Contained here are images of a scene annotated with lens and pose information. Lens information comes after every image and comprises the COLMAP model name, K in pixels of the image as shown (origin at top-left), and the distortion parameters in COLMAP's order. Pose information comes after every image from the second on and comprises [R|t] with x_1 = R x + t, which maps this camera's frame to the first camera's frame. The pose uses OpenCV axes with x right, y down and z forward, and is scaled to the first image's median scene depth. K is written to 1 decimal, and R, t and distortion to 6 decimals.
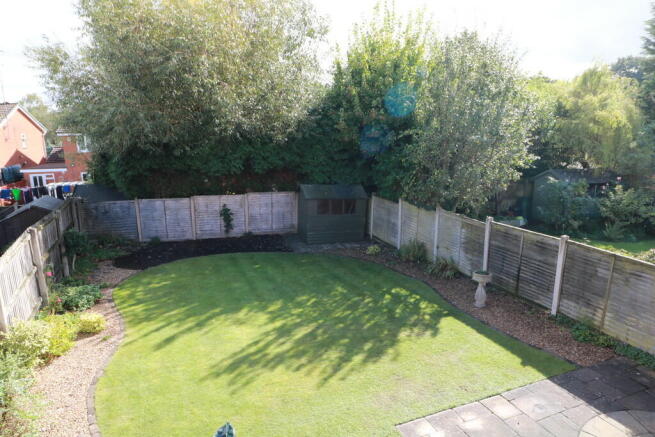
lens RADIAL K [[426.0, 0, 326.1], [0, 426.0, 218.4], [0, 0, 1]] dist [0.012429, -0.011026]
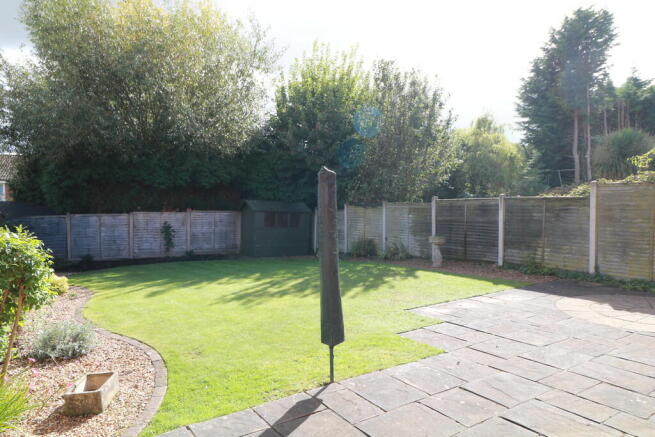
lens RADIAL K [[426.0, 0, 321.9], [0, 426.0, 219.2], [0, 0, 1]] dist [0.012429, -0.011026]
pose [[0.977339, -0.004644, 0.211629, -0.103558], [0.045580, 0.980925, -0.188967, 0.174973], [-0.206714, 0.194330, 0.958908, -0.011702]]
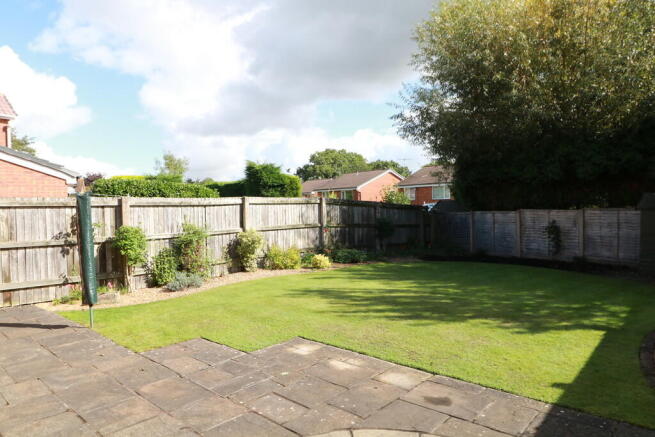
lens RADIAL K [[426.0, 0, 325.0], [0, 426.0, 218.2], [0, 0, 1]] dist [0.012429, -0.011026]
pose [[0.418759, 0.020688, -0.907862, 0.381554], [-0.187758, 0.980110, -0.064271, 0.113754], [0.888475, 0.197372, 0.414315, 0.246495]]
